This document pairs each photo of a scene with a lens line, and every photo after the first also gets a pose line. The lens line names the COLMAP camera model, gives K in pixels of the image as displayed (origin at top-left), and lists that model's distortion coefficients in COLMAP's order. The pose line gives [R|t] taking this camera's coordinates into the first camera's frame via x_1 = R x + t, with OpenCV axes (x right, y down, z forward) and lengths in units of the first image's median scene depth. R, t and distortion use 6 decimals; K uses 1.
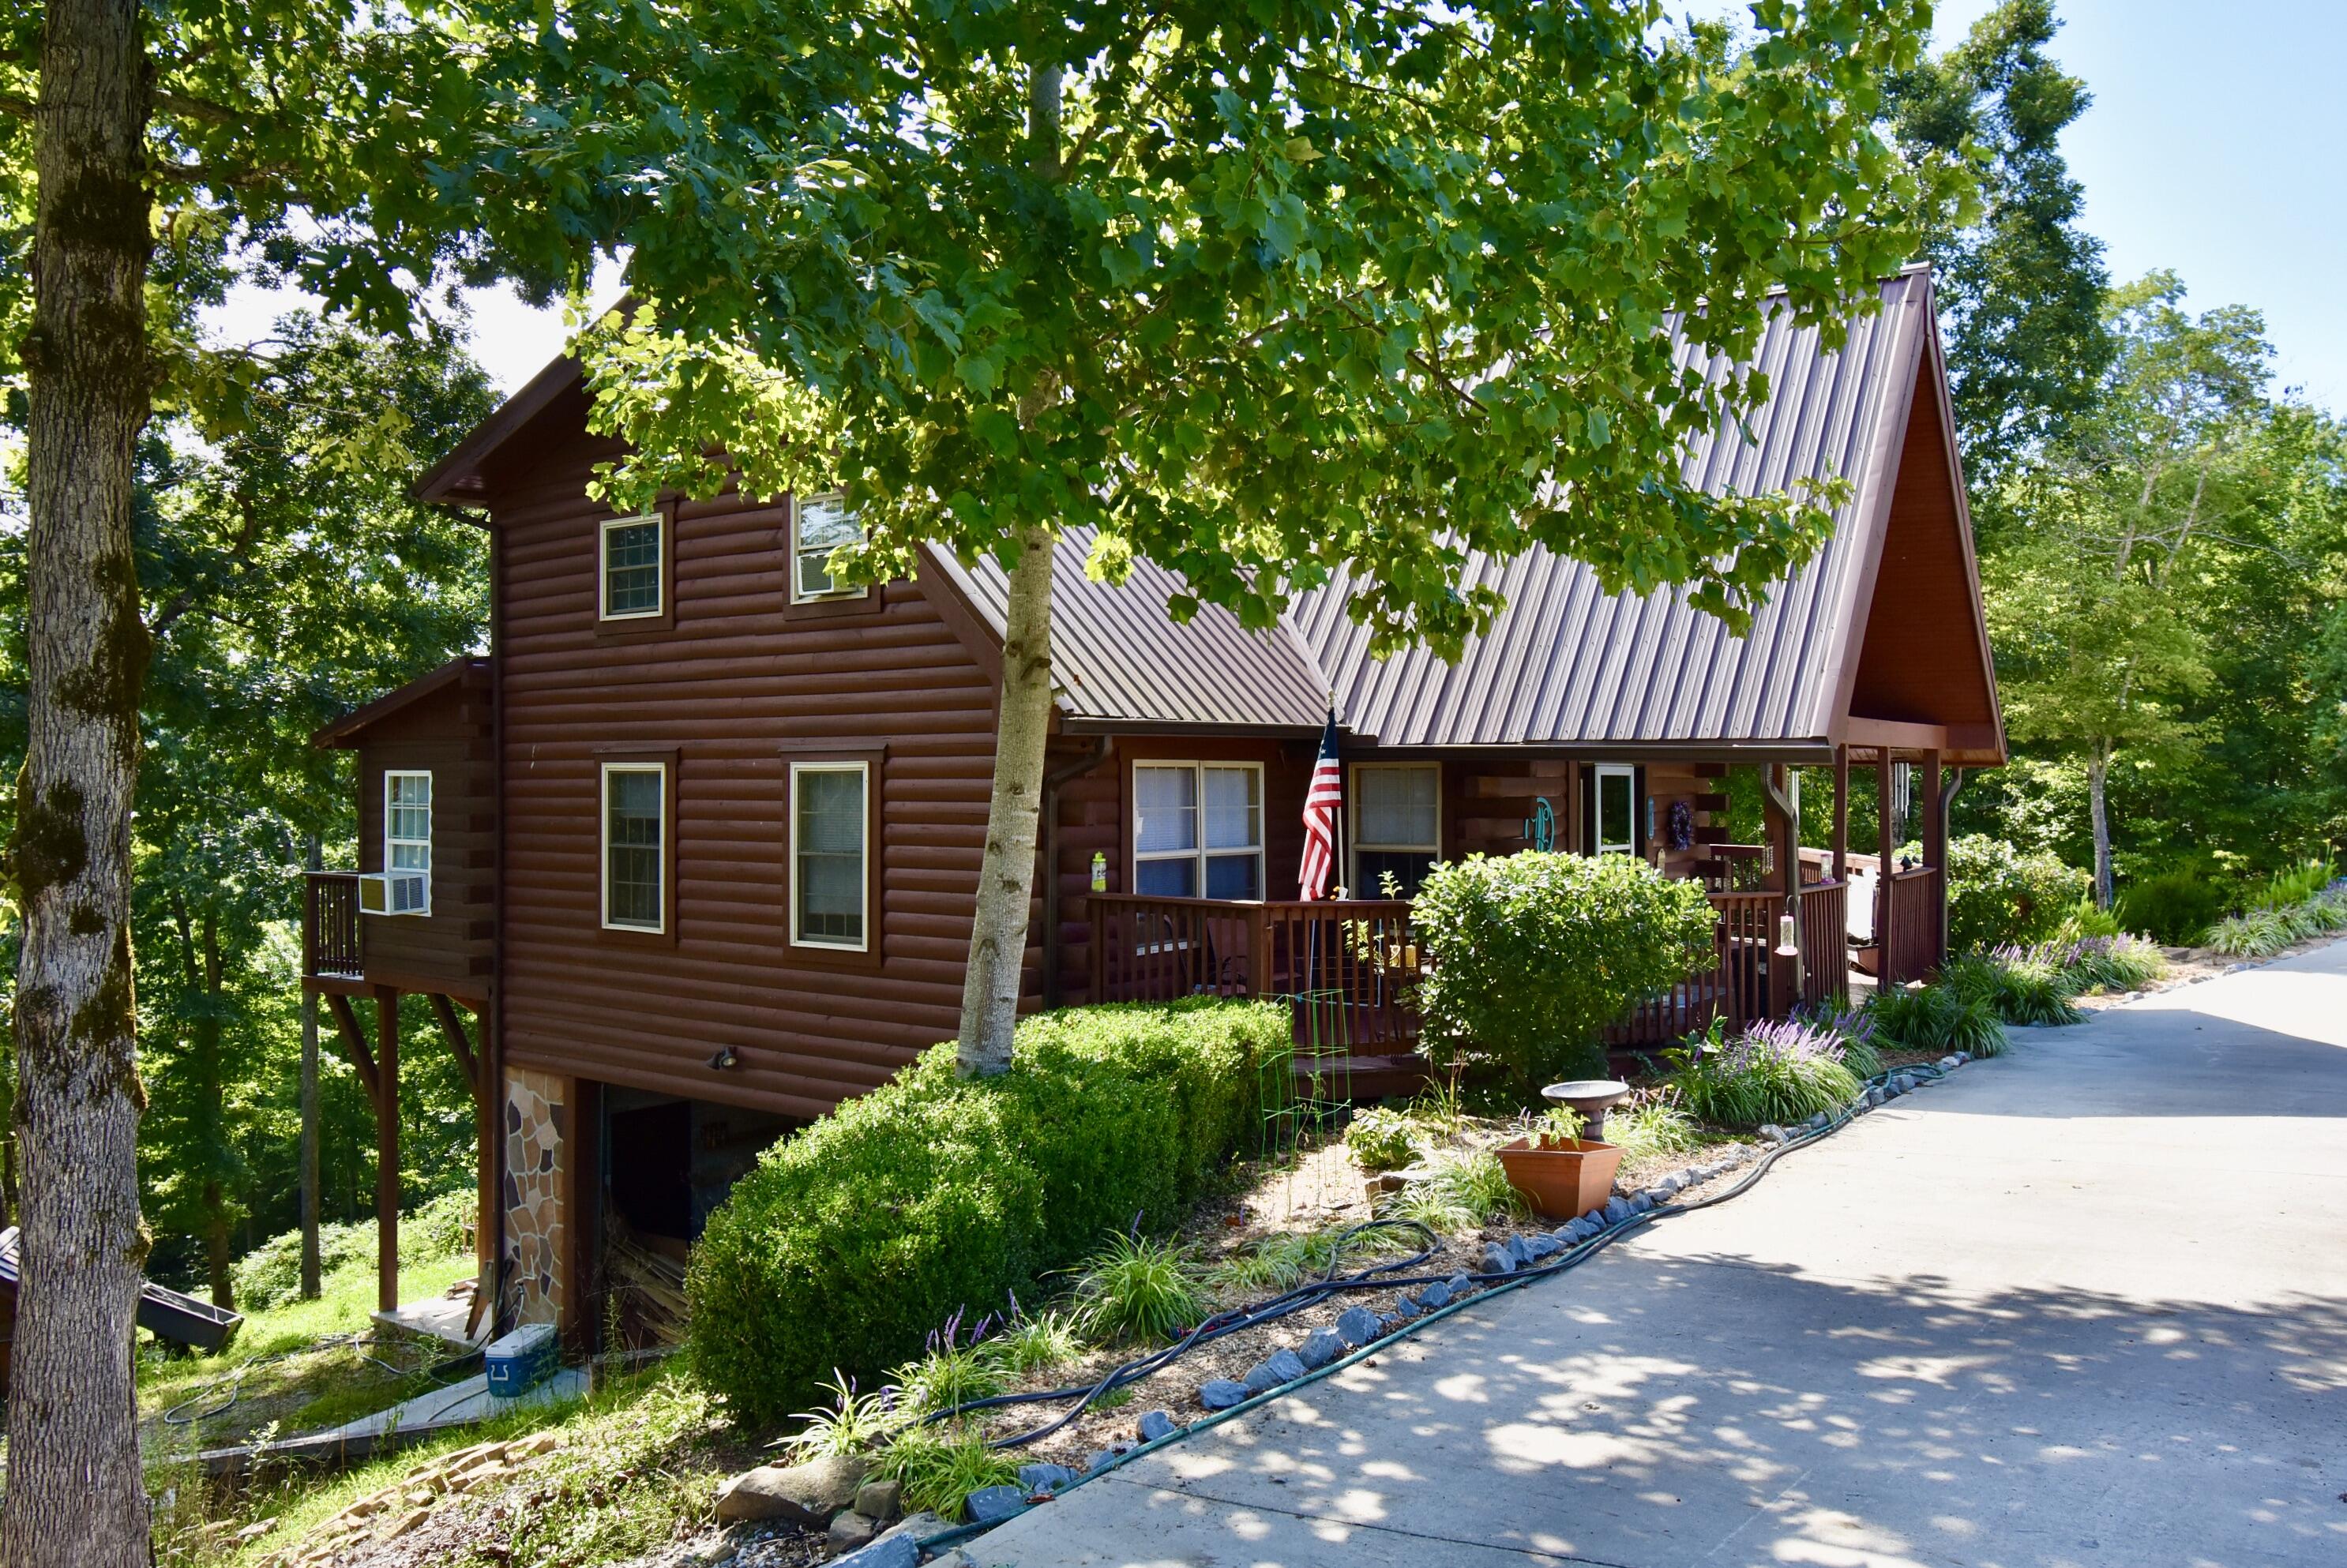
lens RADIAL K [[1826.0, 0, 1173.5], [0, 1826.0, 784.0], [0, 0, 1]] dist [-0.005454, -0.005592]
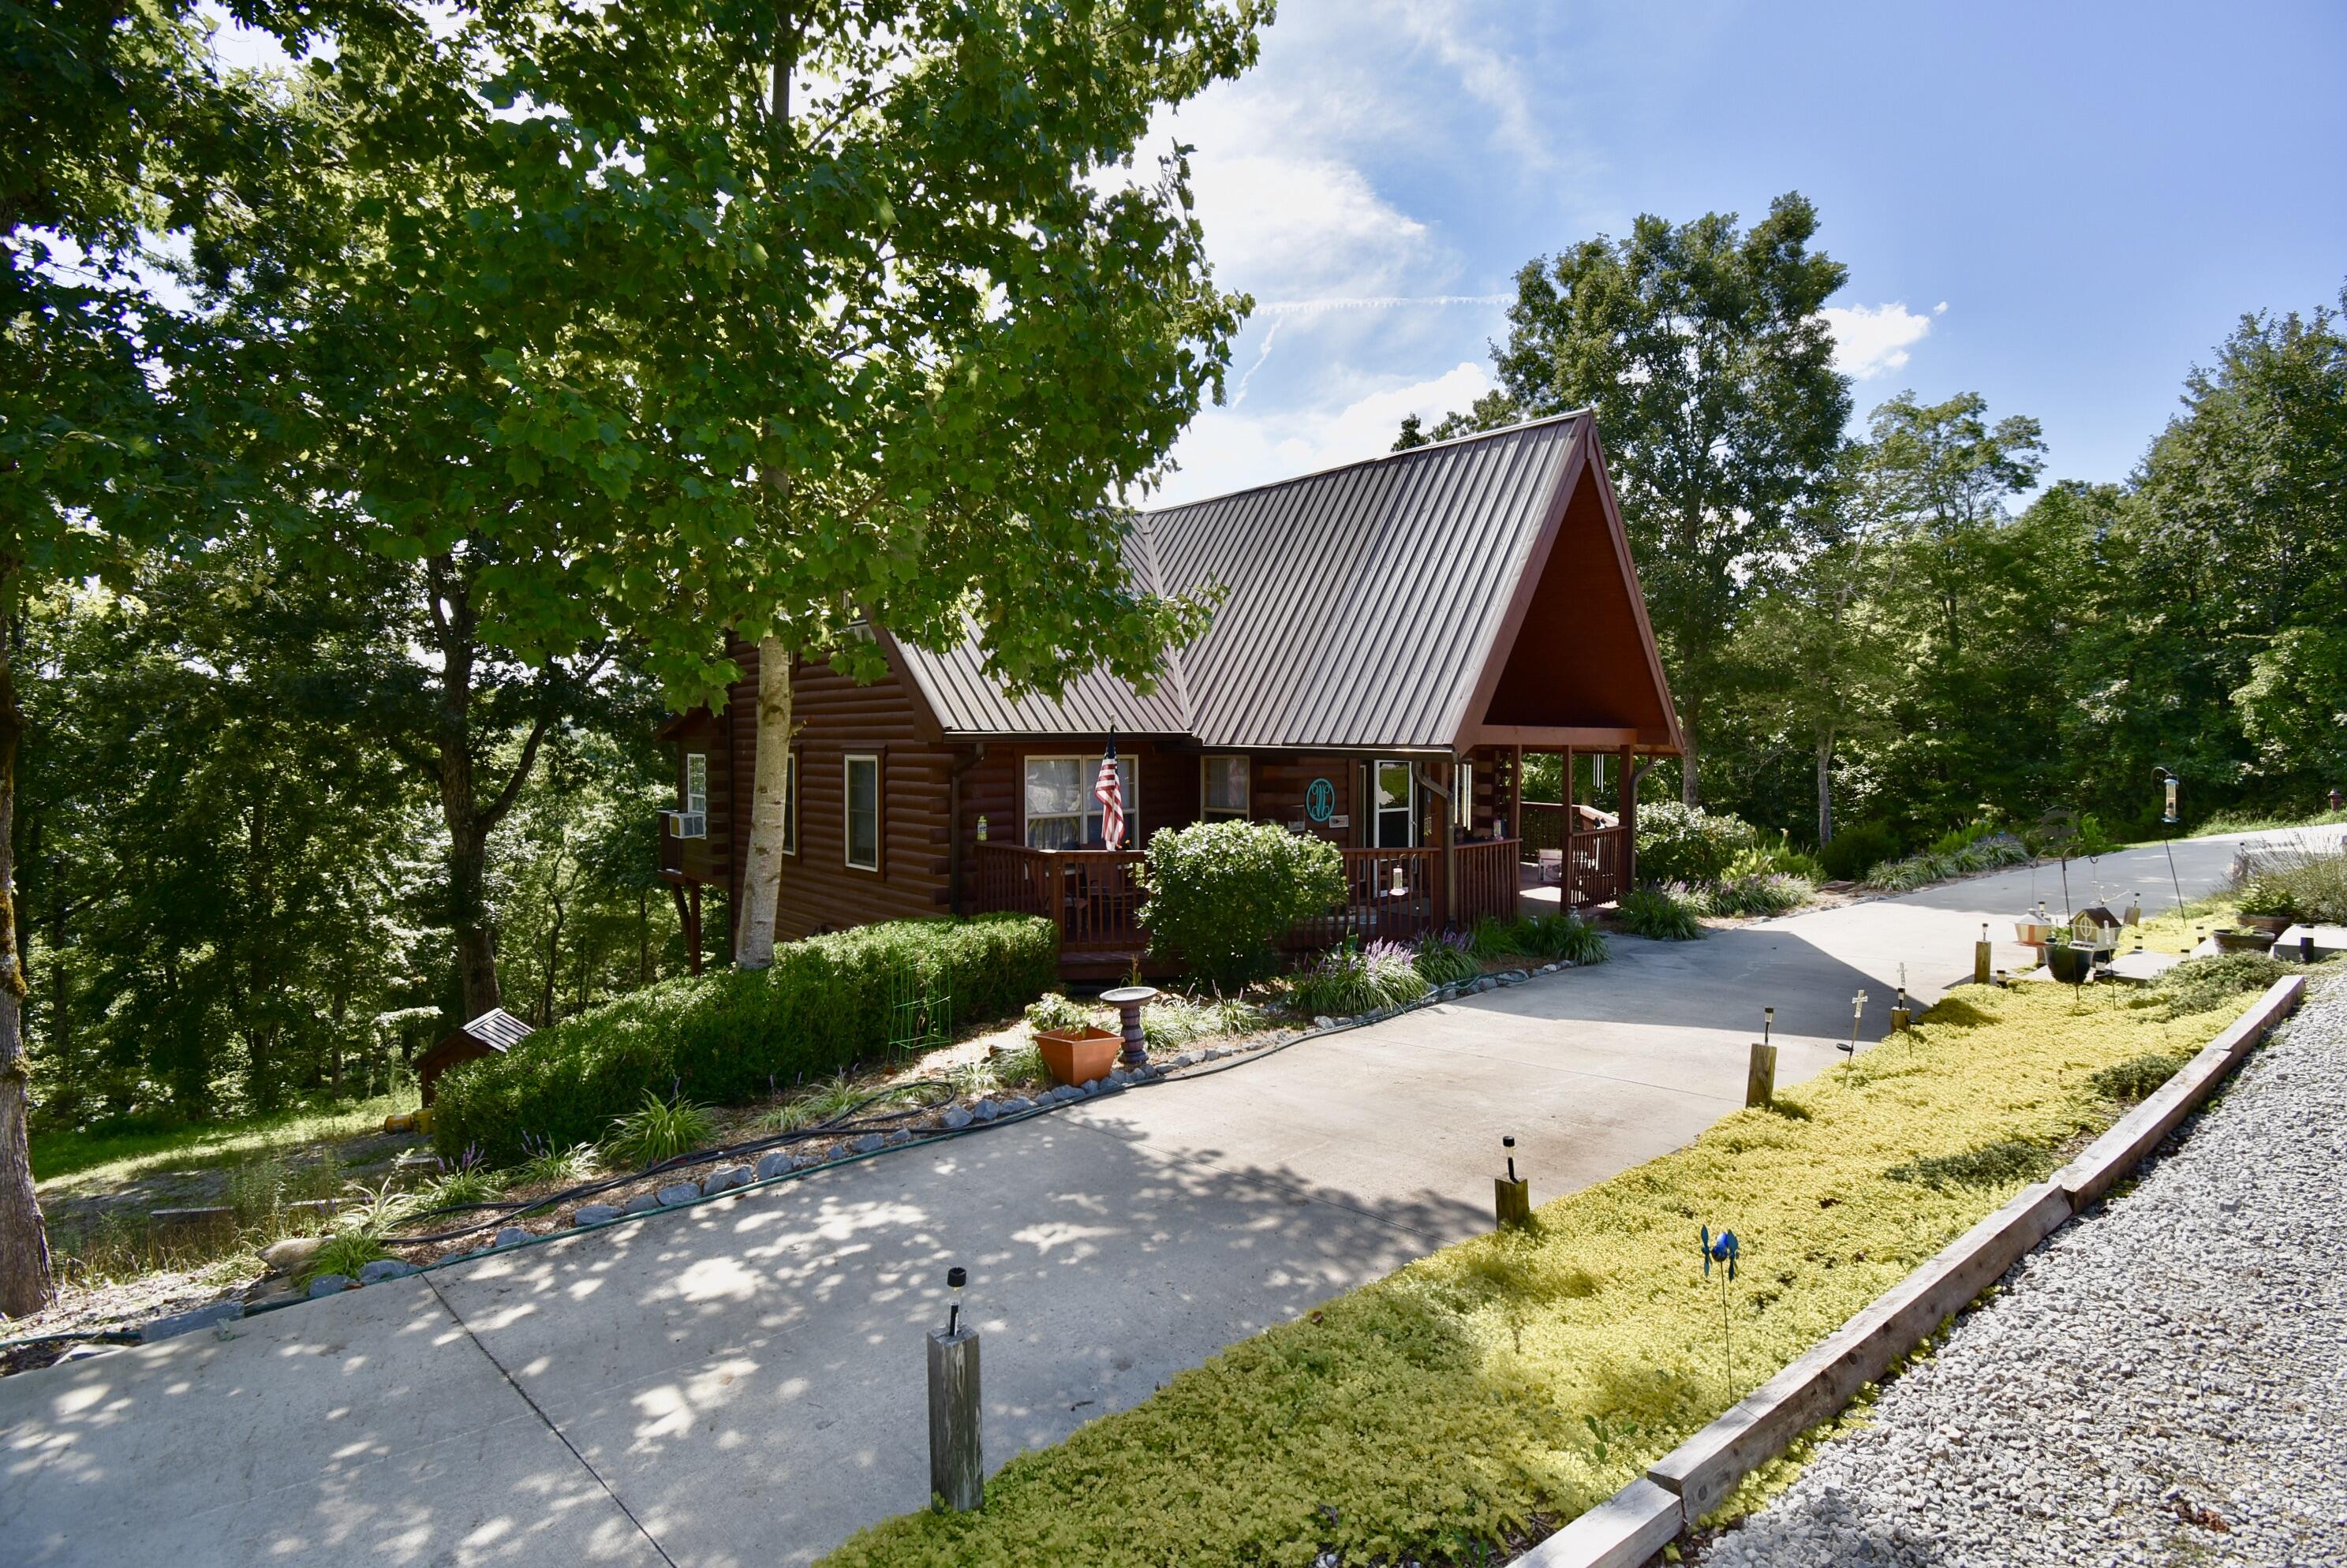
lens RADIAL K [[1102.6, 0, 1169.8], [0, 1102.6, 781.1], [0, 0, 1]] dist [0.017552, -0.025288]
pose [[0.982509, 0.008682, -0.186015, 0.244718], [-0.002280, 0.999398, 0.034605, -0.021618], [0.186203, -0.033576, 0.981937, 0.073407]]
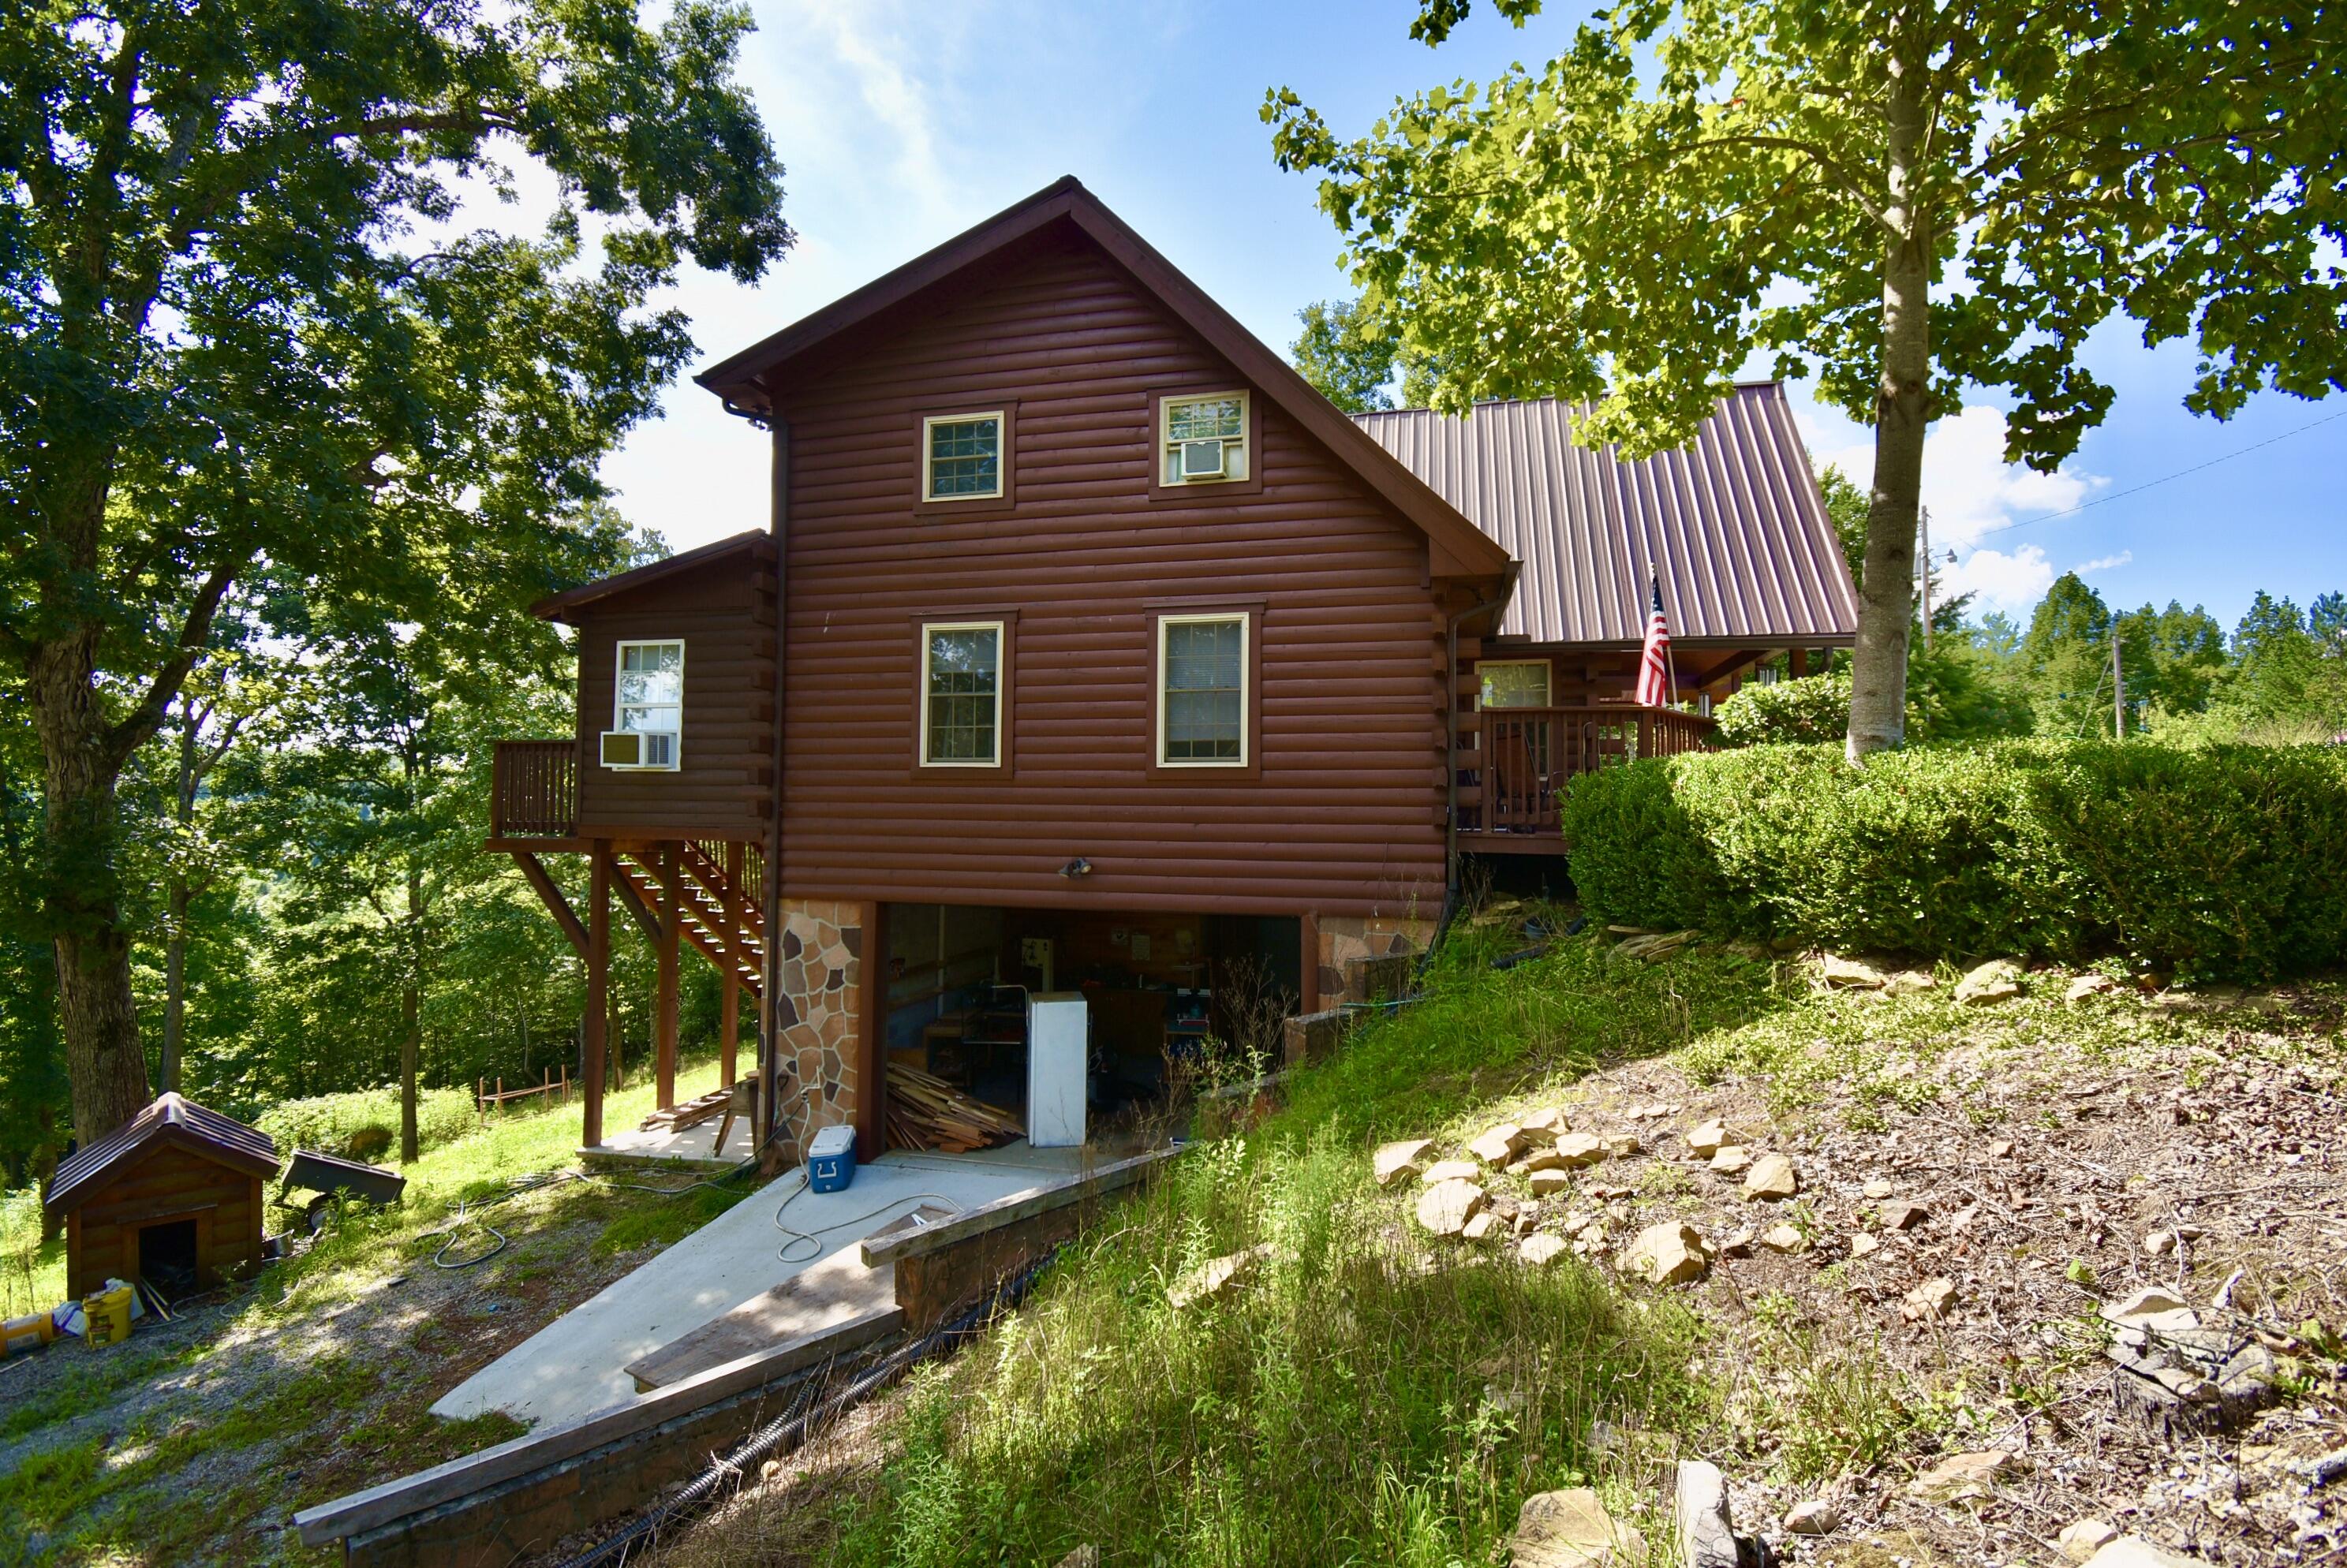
lens RADIAL K [[1102.6, 0, 1169.8], [0, 1102.6, 781.1], [0, 0, 1]] dist [0.017552, -0.025288]
pose [[0.914017, 0.022316, 0.405062, -0.467053], [-0.005455, 0.999072, -0.042733, 0.120985], [-0.405640, 0.036849, 0.913290, 0.313540]]
